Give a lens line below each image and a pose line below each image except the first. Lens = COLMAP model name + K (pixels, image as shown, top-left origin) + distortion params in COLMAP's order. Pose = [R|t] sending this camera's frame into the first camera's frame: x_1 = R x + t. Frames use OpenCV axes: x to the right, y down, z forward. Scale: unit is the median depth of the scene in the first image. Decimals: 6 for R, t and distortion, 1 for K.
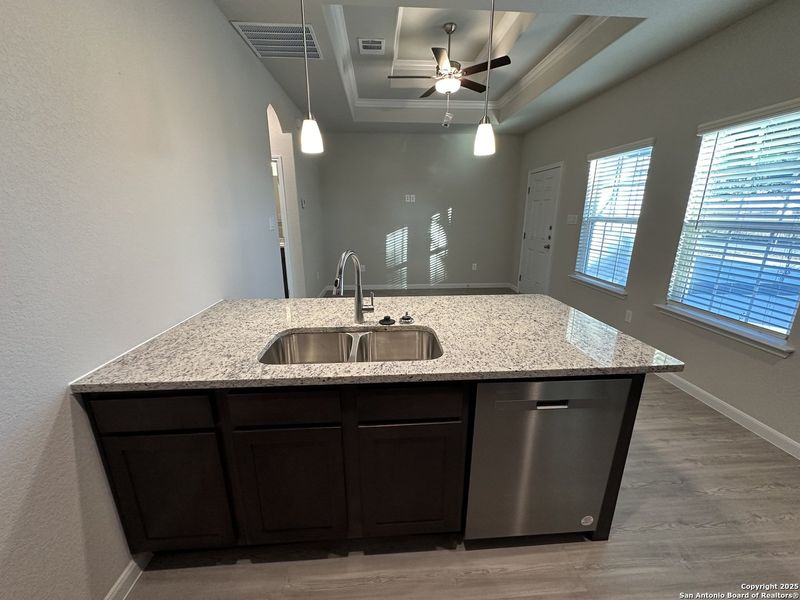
lens RADIAL K [[318.4, 0, 400.0], [0, 318.4, 300.0], [0, 0, 1]] dist [-0.000135, -0.000064]
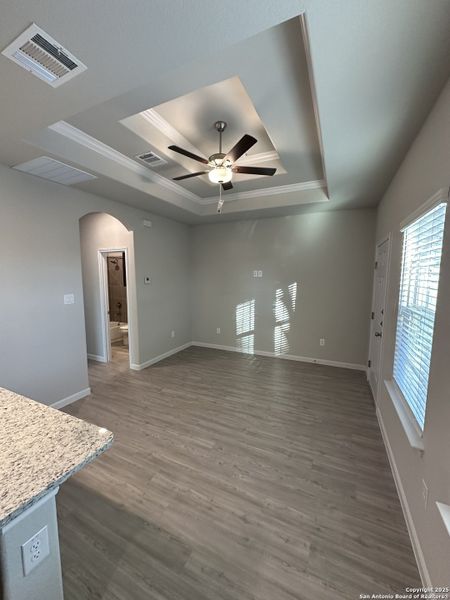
lens RADIAL K [[244.4, 0, 225.0], [0, 244.4, 300.0], [0, 0, 1]] dist [0.000343, -0.000021]
pose [[0.876150, 0.044526, -0.479978, 0.363867], [-0.126619, 0.982018, -0.140030, -0.104360], [0.465112, 0.183461, 0.866033, 0.248392]]
